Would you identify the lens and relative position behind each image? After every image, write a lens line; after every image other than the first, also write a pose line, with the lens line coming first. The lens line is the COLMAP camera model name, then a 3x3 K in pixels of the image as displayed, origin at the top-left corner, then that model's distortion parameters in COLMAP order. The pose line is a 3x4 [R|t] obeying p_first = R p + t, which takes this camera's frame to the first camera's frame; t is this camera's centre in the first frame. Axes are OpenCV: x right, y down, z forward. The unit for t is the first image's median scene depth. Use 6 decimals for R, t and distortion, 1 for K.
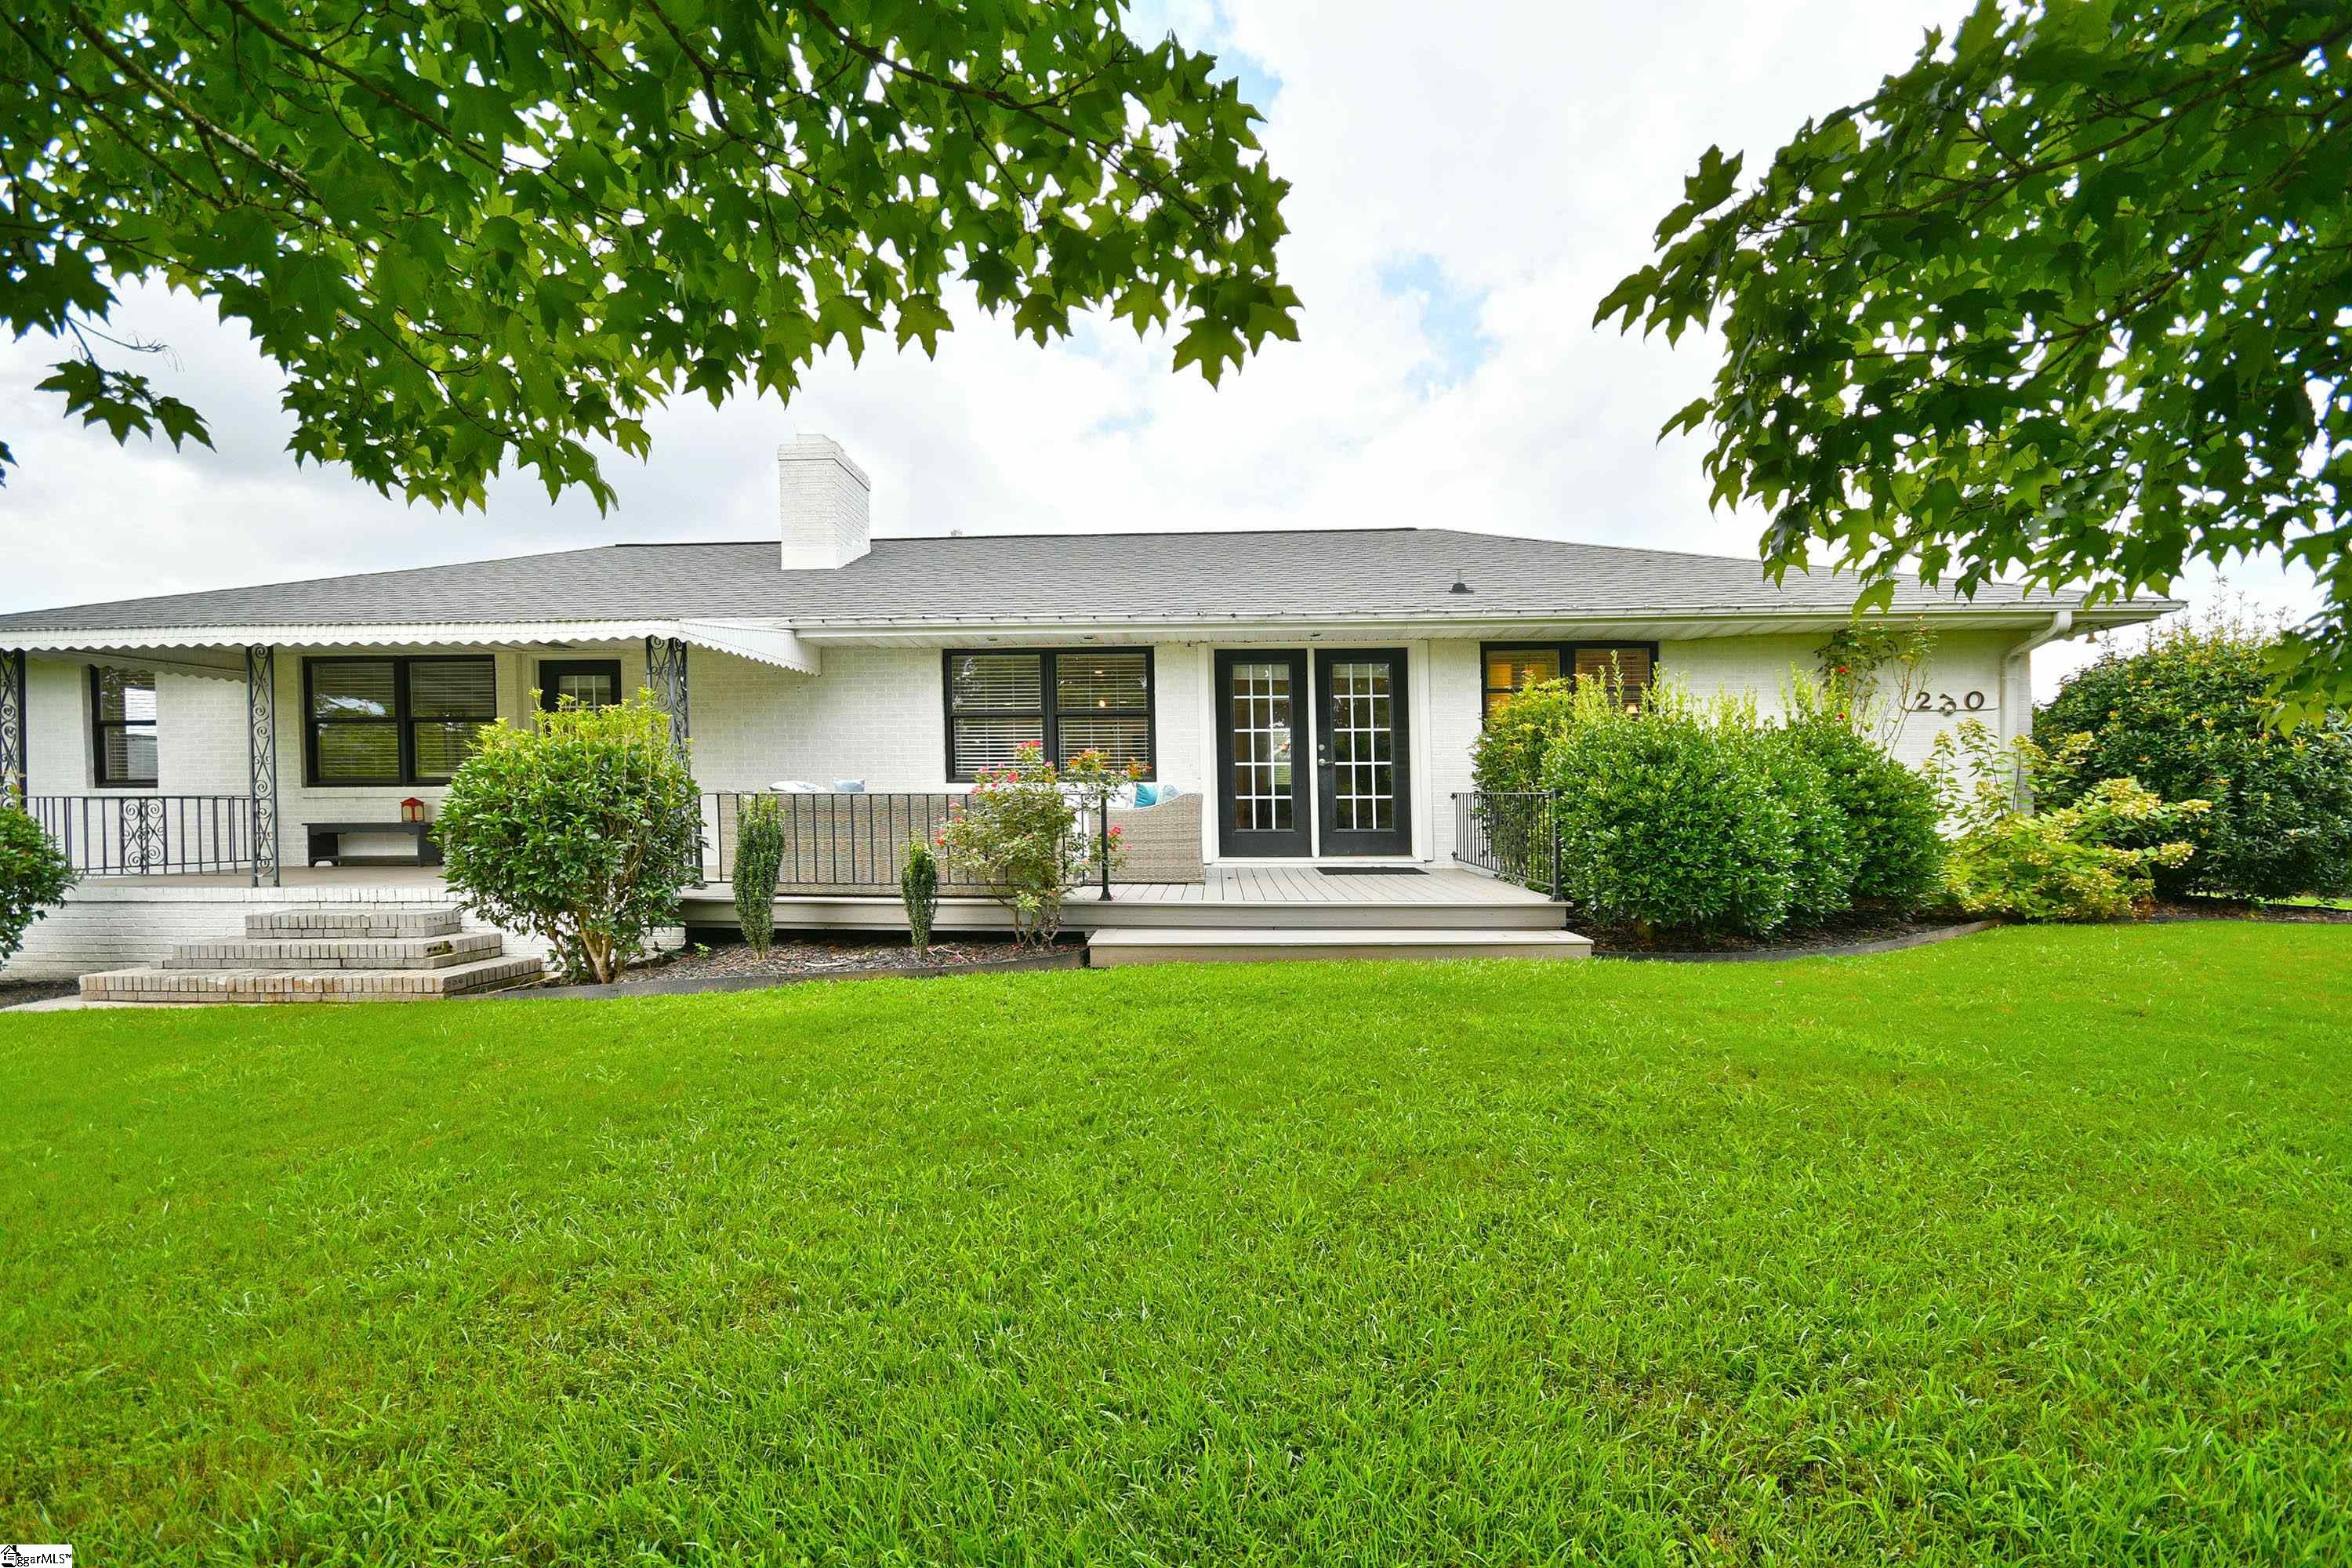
lens RADIAL K [[1040.0, 0, 1181.2], [0, 1040.0, 800.7], [0, 0, 1]] dist [-0.002677, -0.000544]
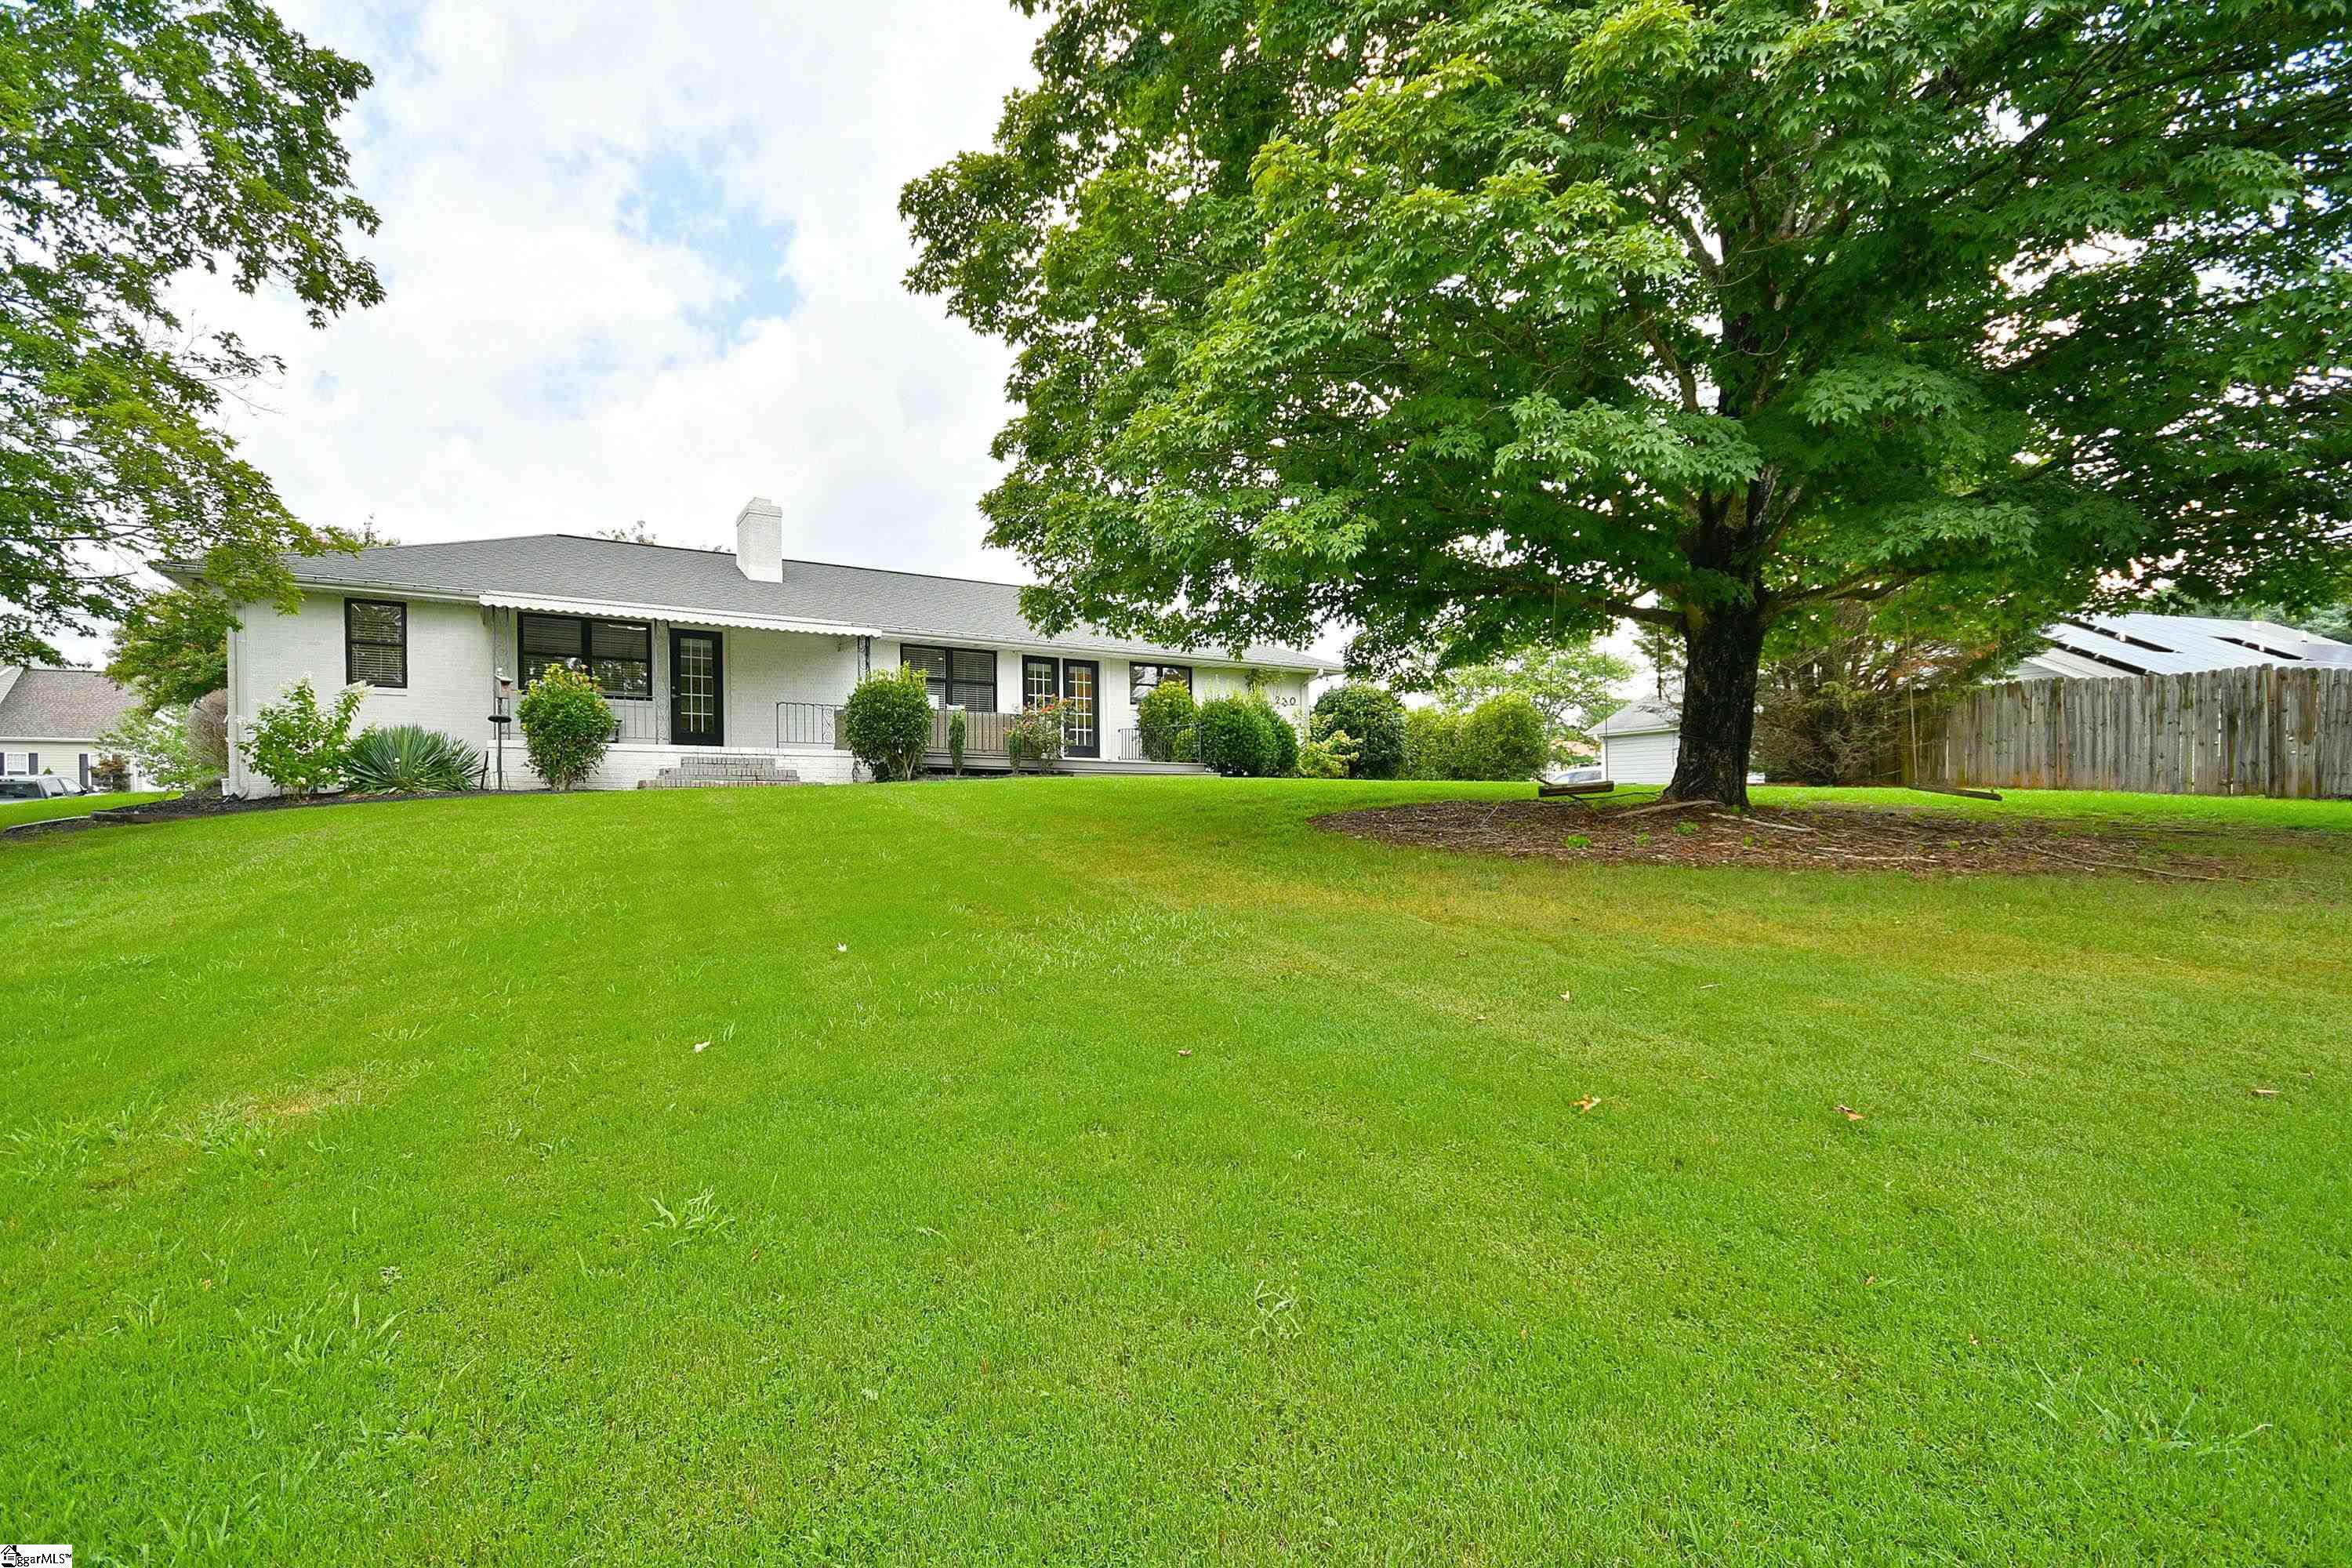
lens RADIAL K [[1040.0, 0, 1181.2], [0, 1040.0, 800.7], [0, 0, 1]] dist [-0.002677, -0.000544]
pose [[0.789091, 0.000356, 0.614276, -1.005698], [-0.003776, 0.999984, 0.004271, 0.135214], [-0.614265, -0.005689, 0.789079, -0.830916]]
